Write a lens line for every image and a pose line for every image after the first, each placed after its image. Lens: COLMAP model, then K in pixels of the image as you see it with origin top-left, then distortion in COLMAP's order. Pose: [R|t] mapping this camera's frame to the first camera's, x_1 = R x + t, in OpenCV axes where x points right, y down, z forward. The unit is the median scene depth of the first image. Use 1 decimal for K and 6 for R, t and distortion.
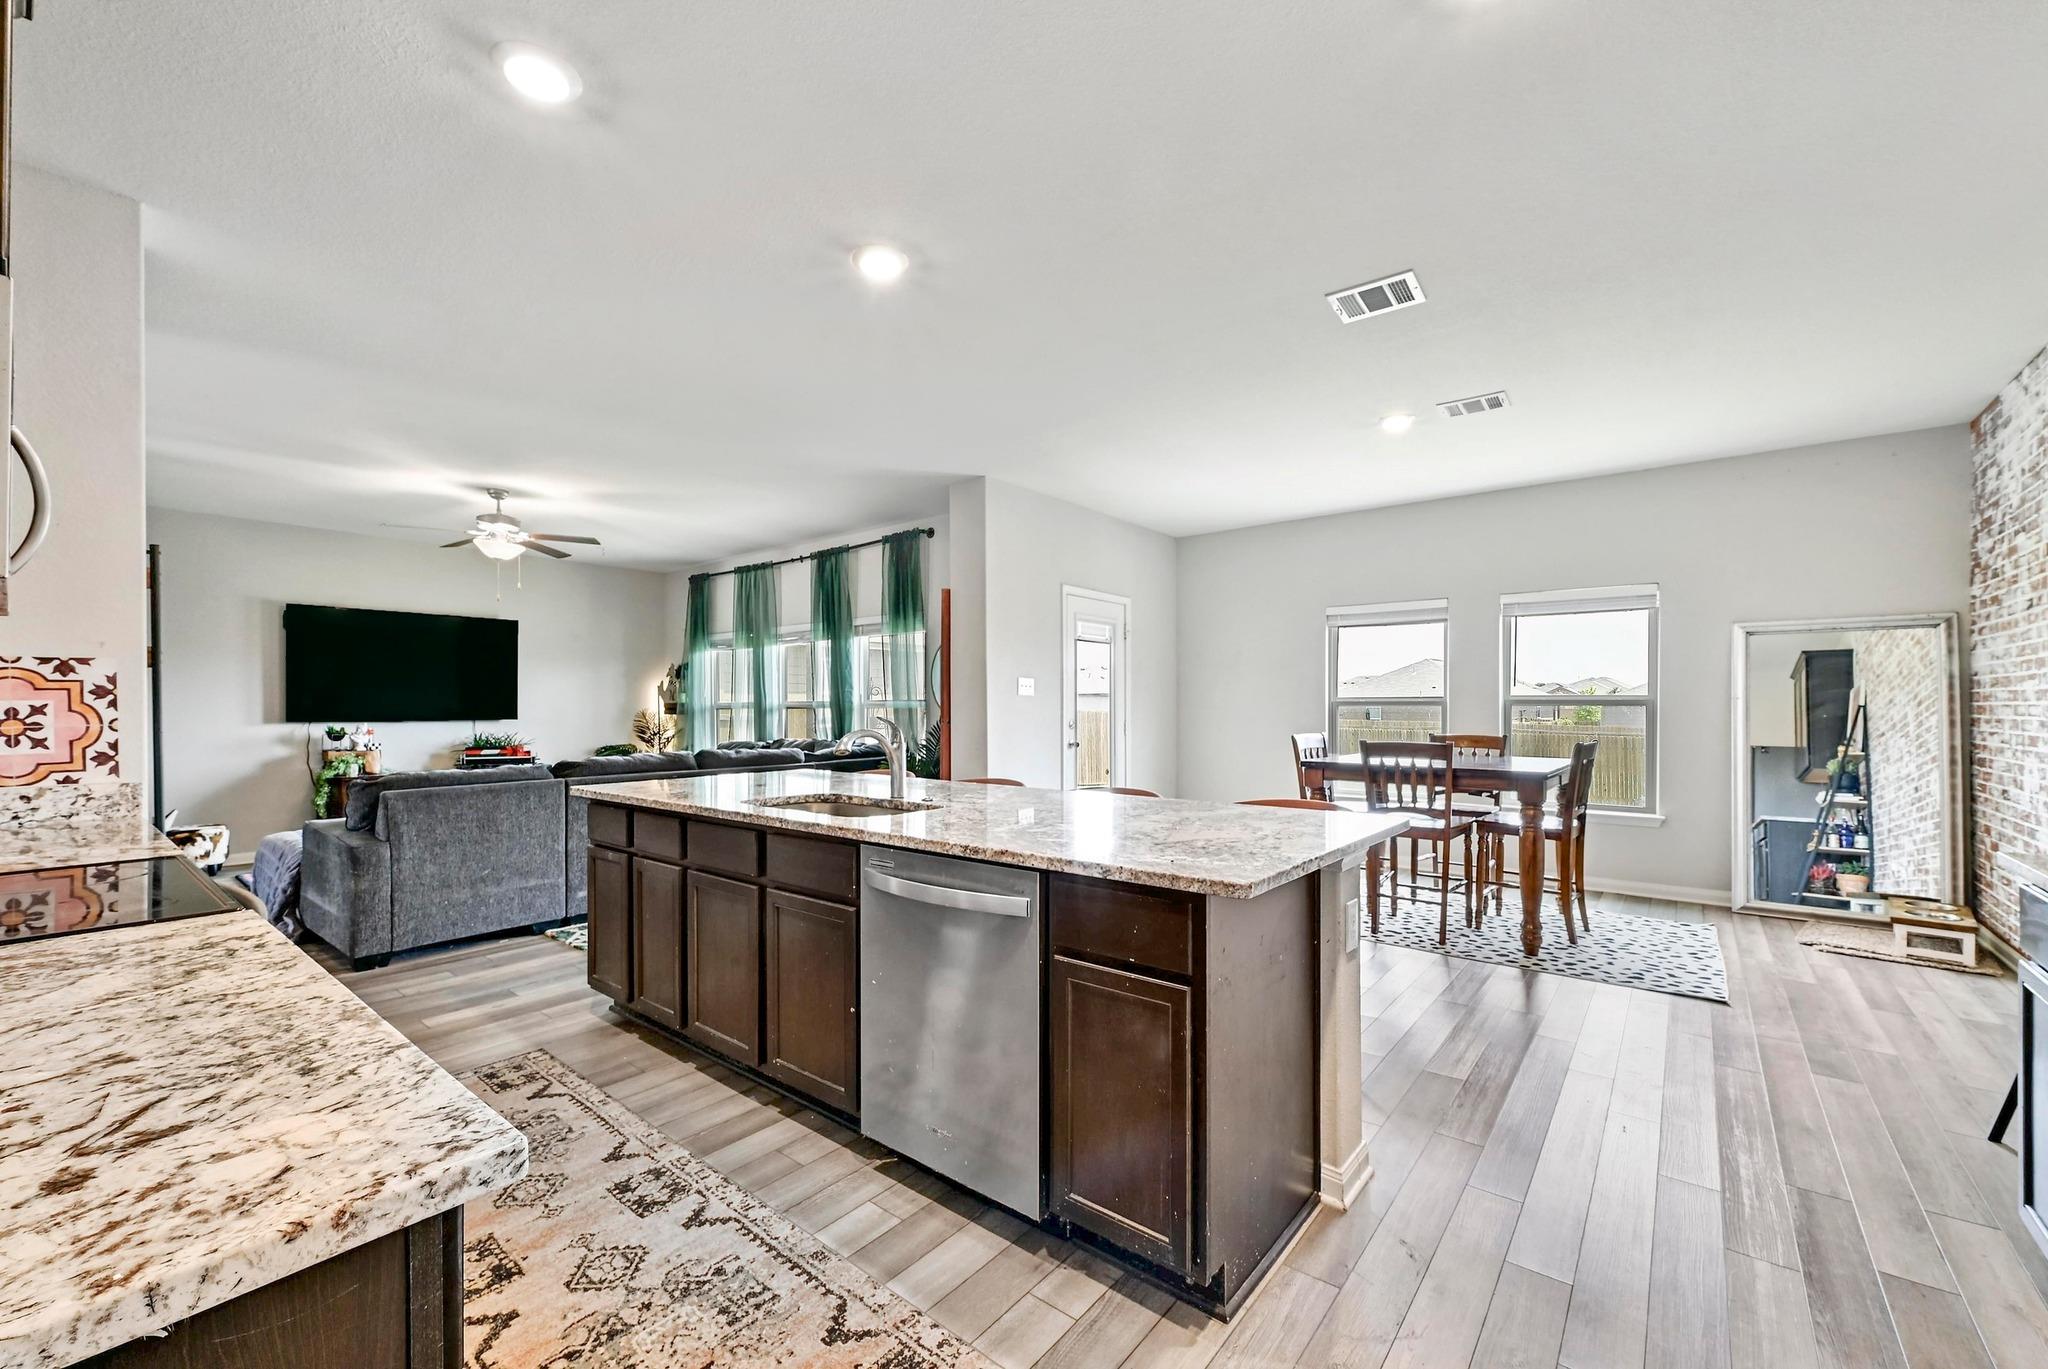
lens RADIAL K [[824.3, 0, 1035.8], [0, 824.3, 704.0], [0, 0, 1]] dist [-0.001809, -0.000312]
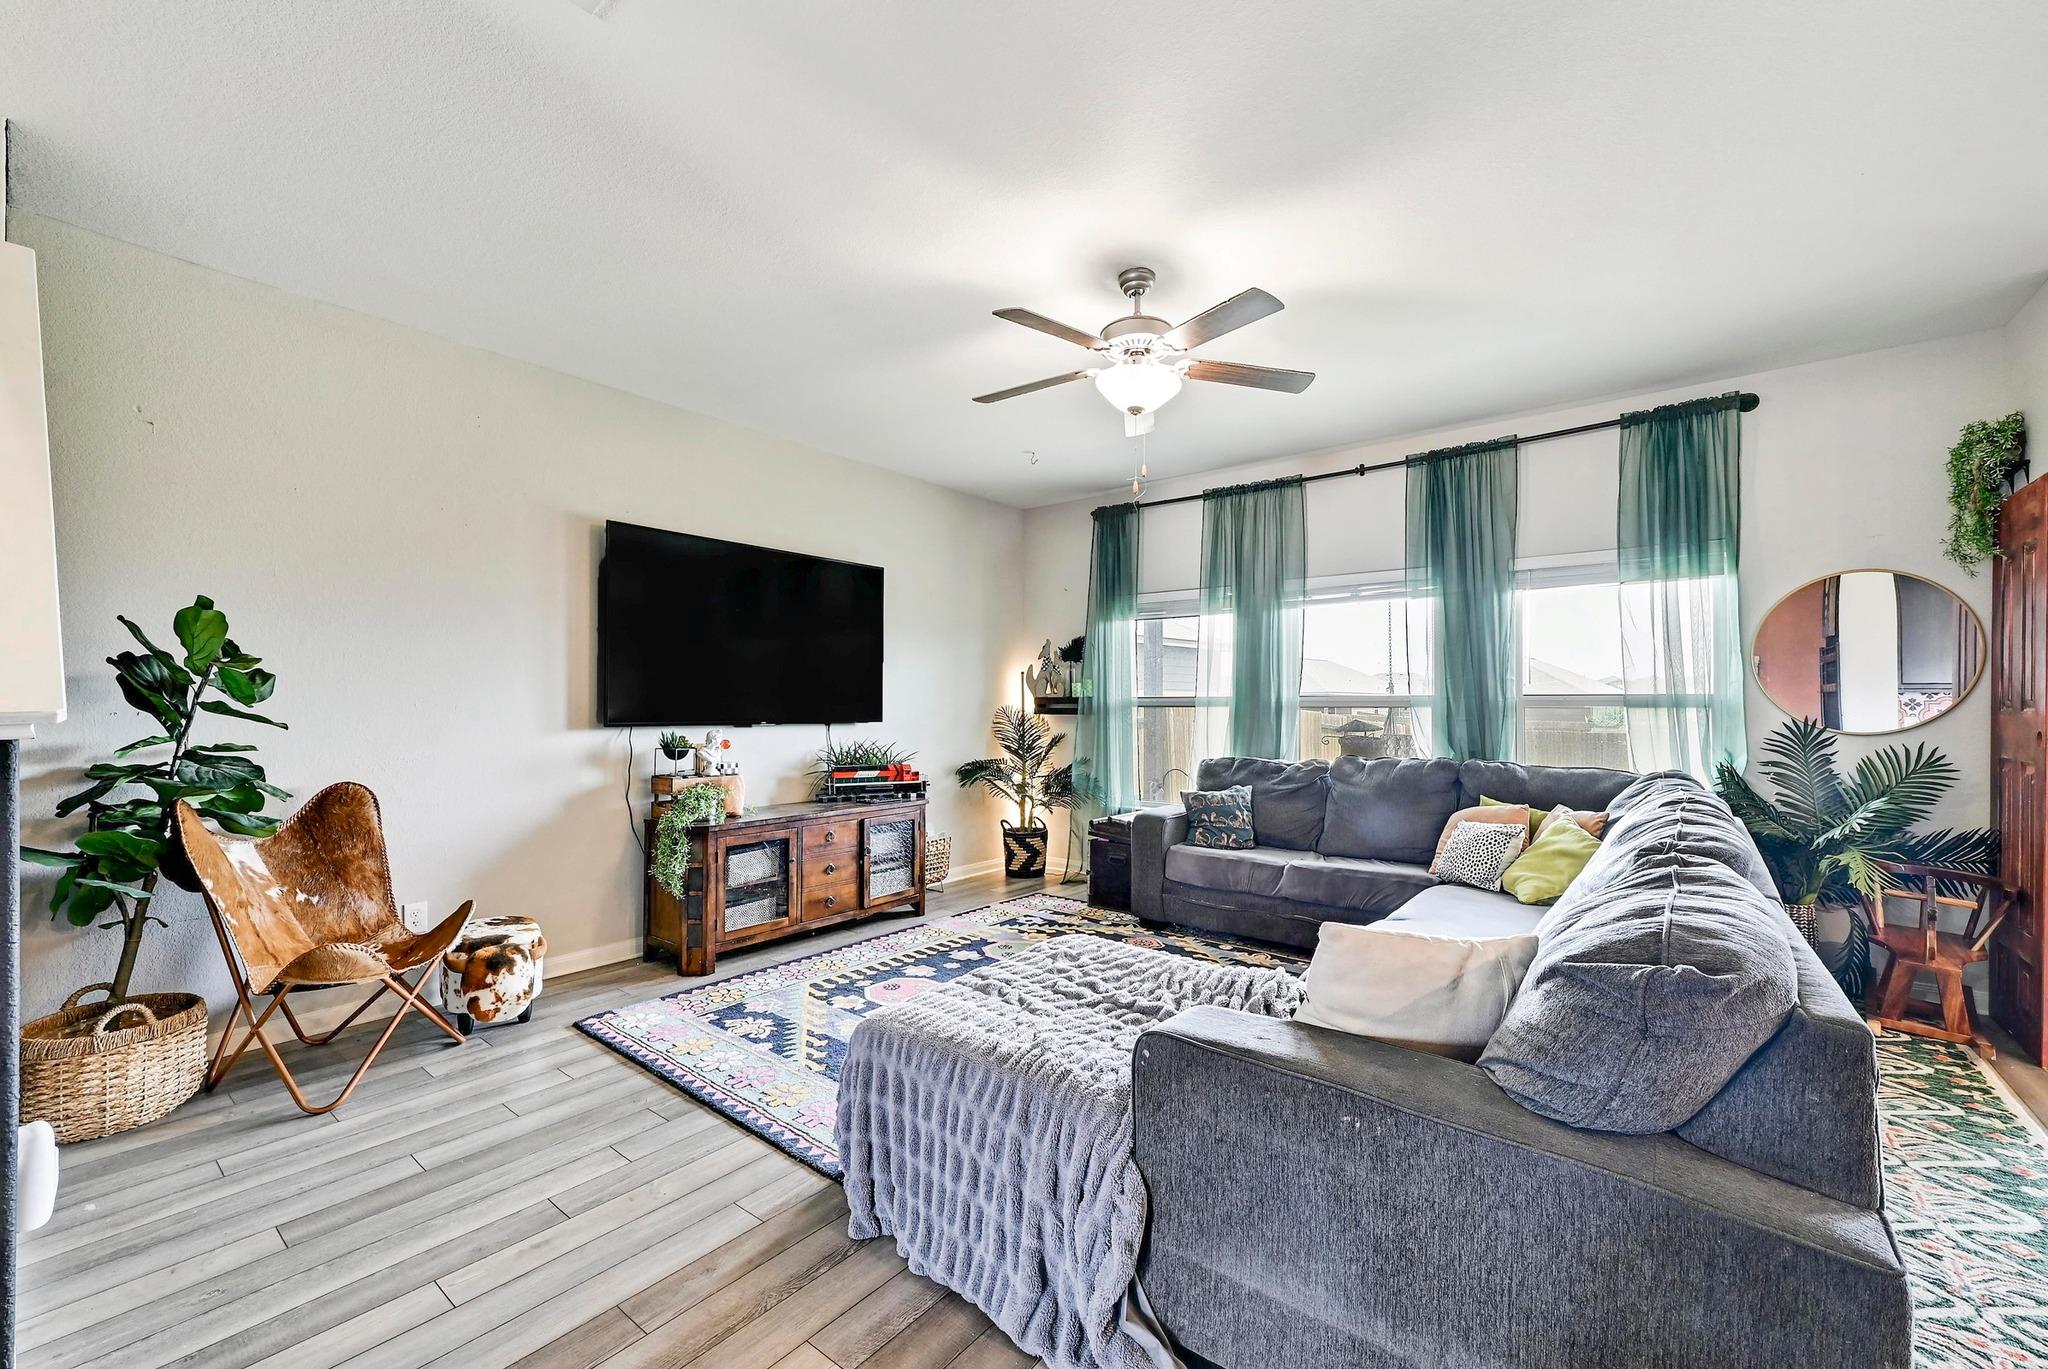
lens RADIAL K [[824.3, 0, 1035.8], [0, 824.3, 704.0], [0, 0, 1]] dist [-0.001809, -0.000312]
pose [[0.999969, 0.005417, 0.005735, -0.627614], [-0.005446, 0.999972, 0.005043, 0.000964], [-0.005707, -0.005074, 0.999971, 0.434714]]
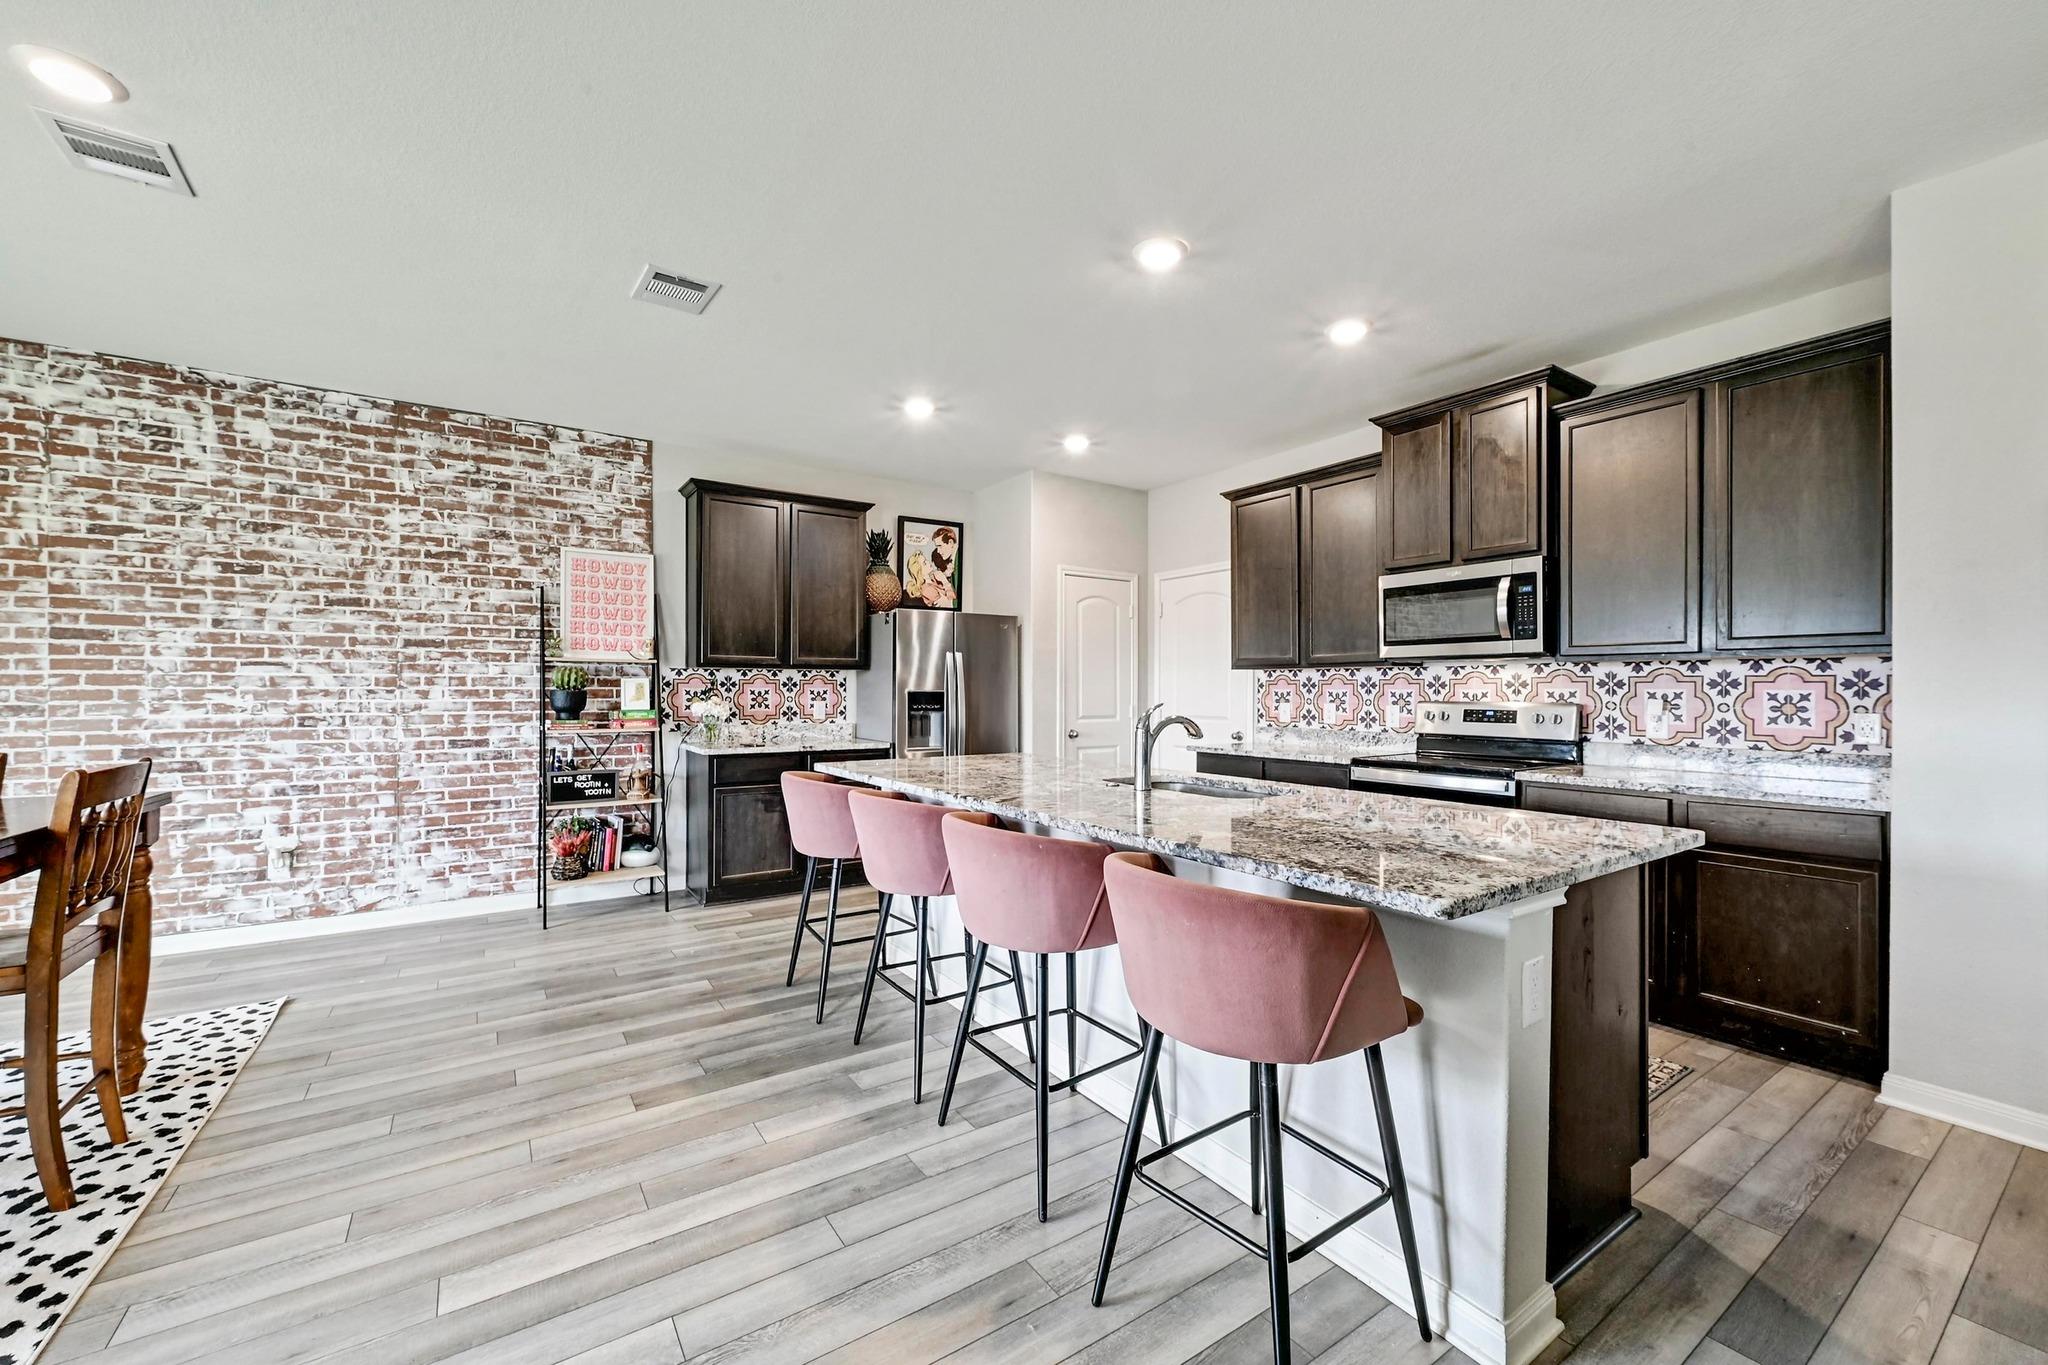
lens RADIAL K [[807.4, 0, 1026.2], [0, 807.4, 689.7], [0, 0, 1]] dist [-0.001028, -0.000274]
pose [[-0.955039, -0.000235, 0.296479, -0.138891], [-0.001301, 0.999993, -0.003399, 0.001370], [-0.296477, -0.003632, -0.955033, 0.851555]]
